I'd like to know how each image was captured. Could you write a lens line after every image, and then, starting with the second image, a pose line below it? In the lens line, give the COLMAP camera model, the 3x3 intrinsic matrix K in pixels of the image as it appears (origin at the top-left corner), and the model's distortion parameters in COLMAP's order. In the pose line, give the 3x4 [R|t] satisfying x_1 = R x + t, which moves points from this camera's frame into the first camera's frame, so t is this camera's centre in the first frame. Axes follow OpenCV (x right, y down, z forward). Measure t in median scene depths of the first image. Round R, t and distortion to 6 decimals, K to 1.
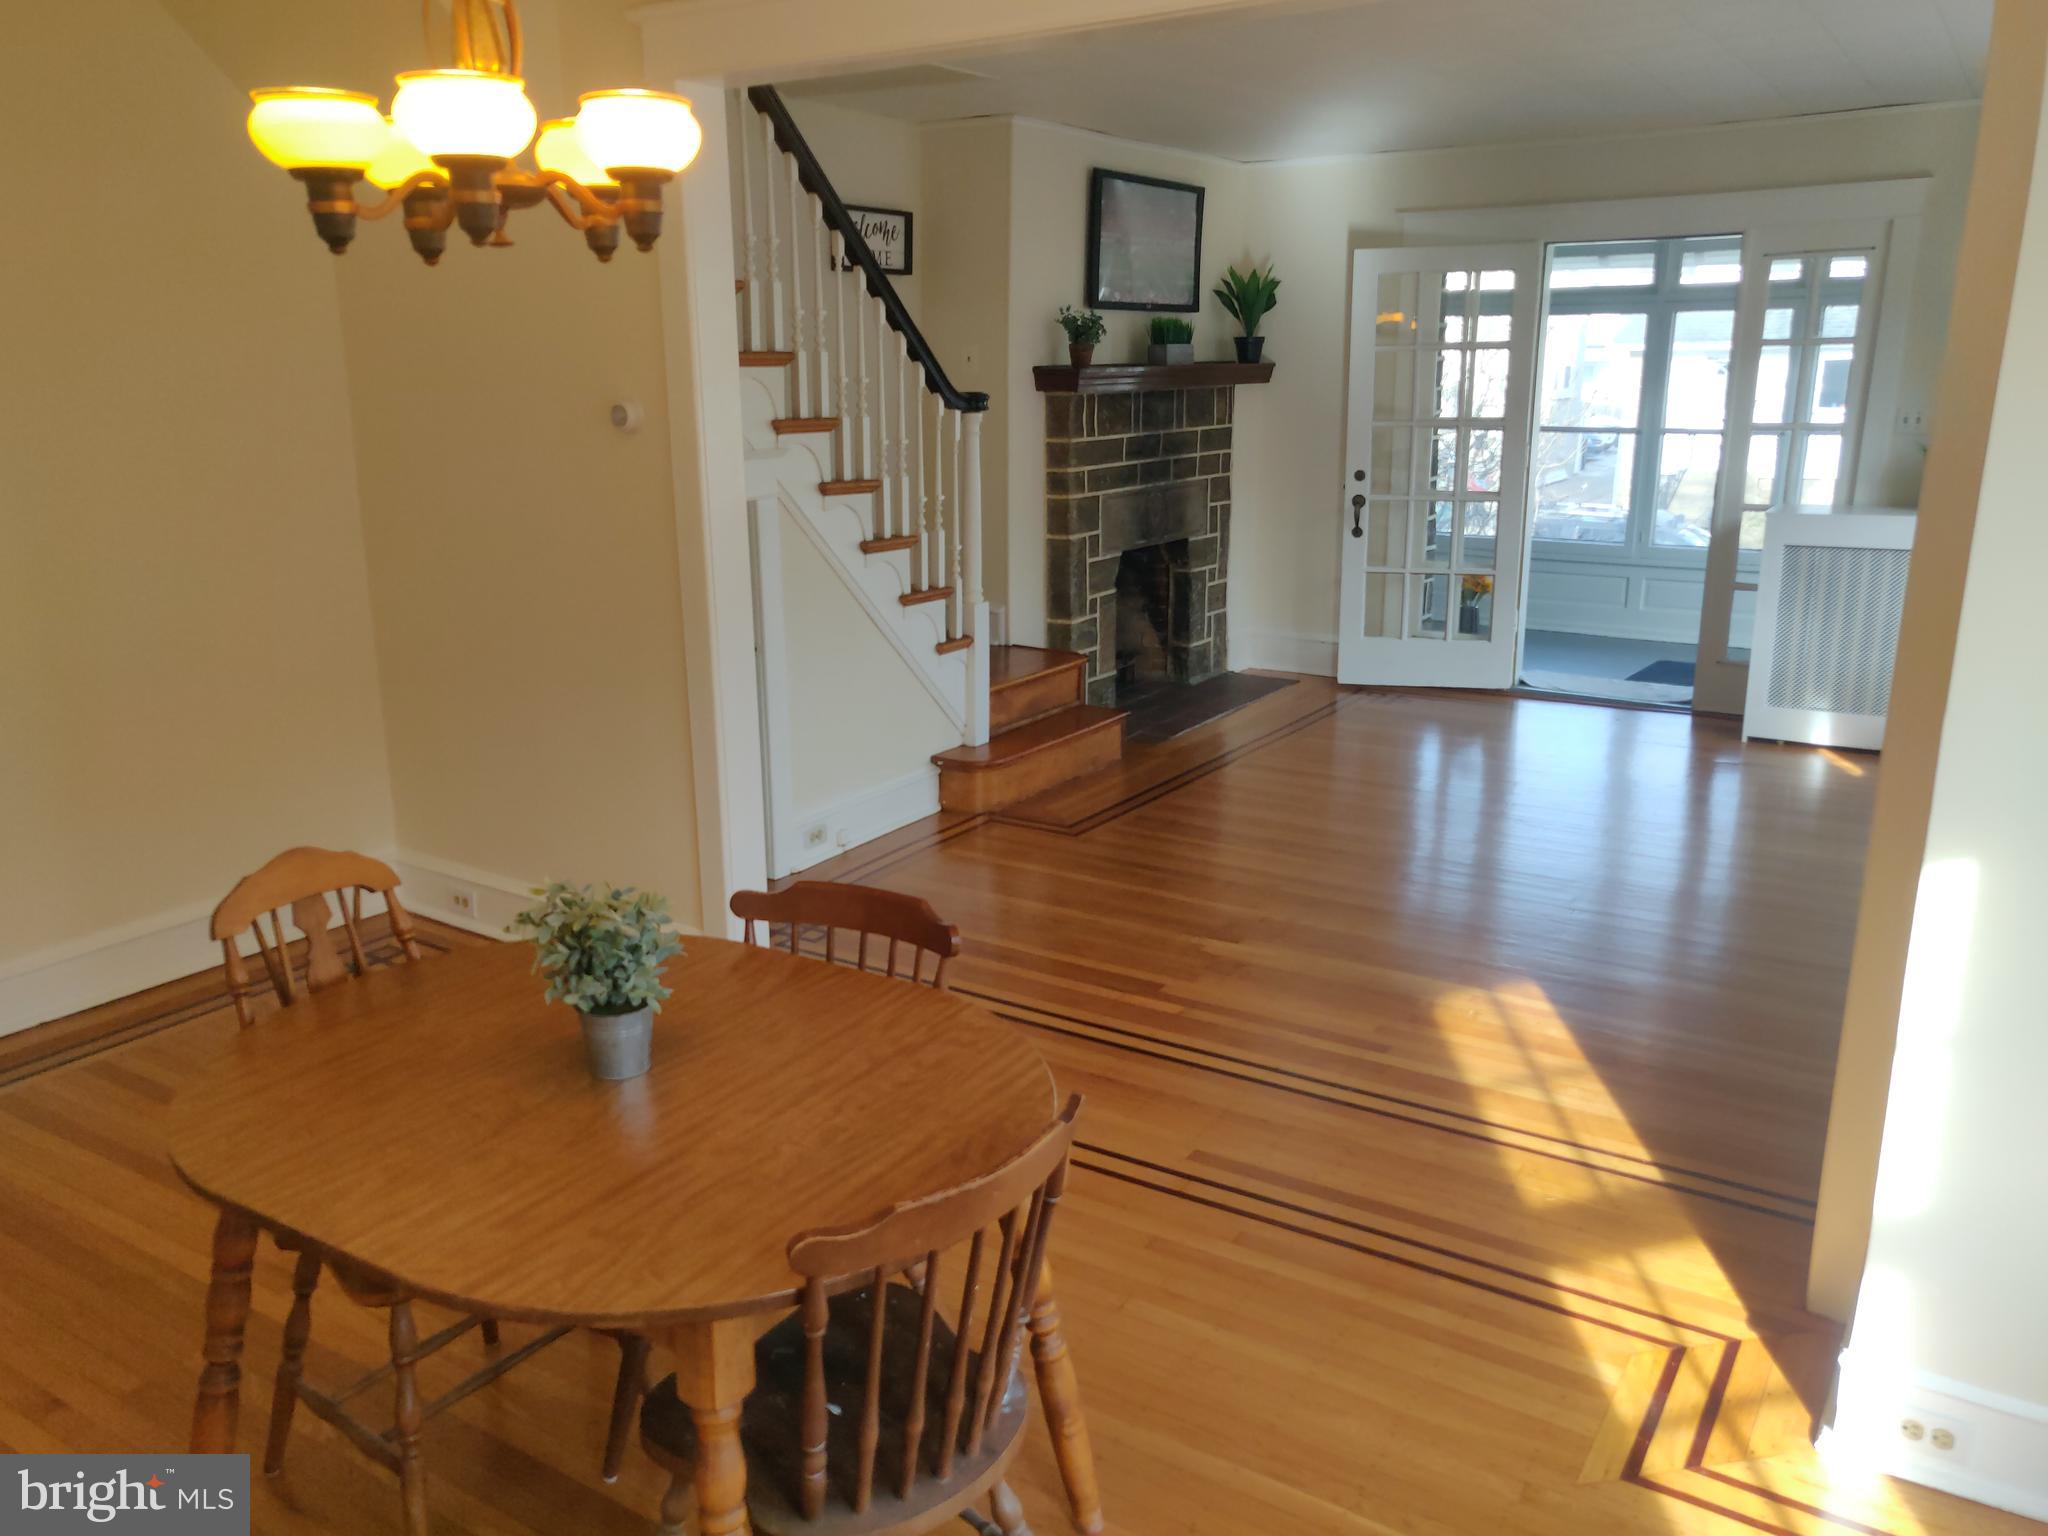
lens RADIAL K [[1592.0, 0, 1024.0], [0, 1592.0, 768.0], [0, 0, 1]] dist [0.000342, -0.006433]
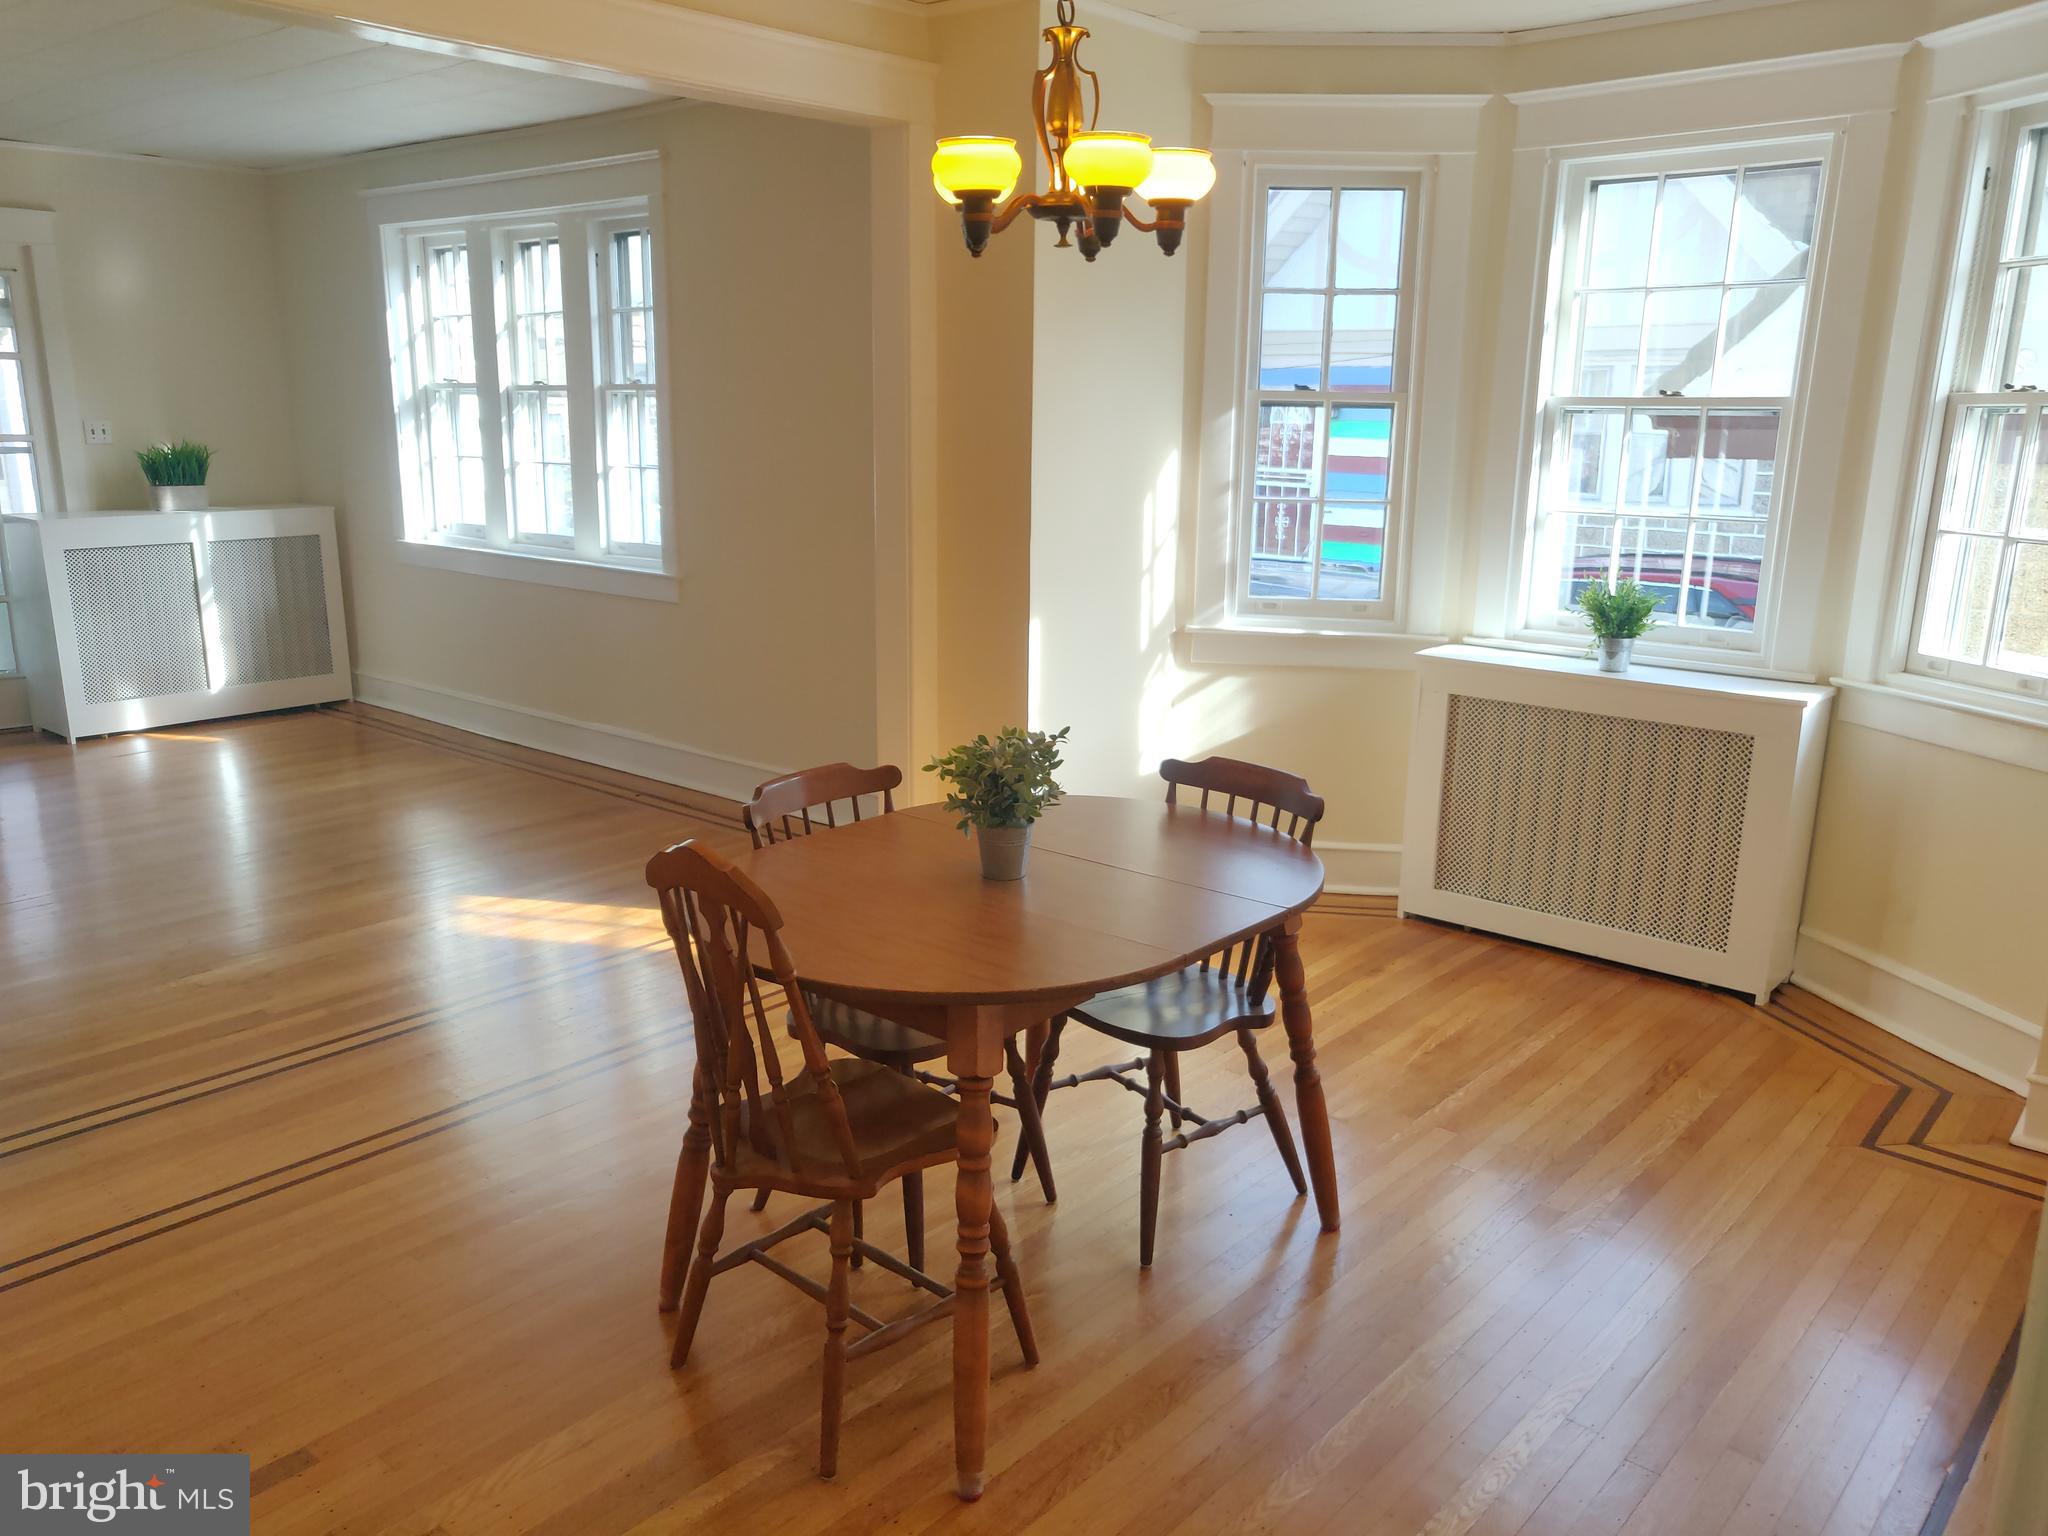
lens RADIAL K [[1574.9, 0, 1008.2], [0, 1574.9, 761.3], [0, 0, 1]] dist [-0.006709, 0.063707]
pose [[0.151001, -0.218892, 0.963994, -0.421229], [0.248187, 0.952336, 0.177369, -0.035443], [-0.956871, 0.212468, 0.198130, 0.211349]]
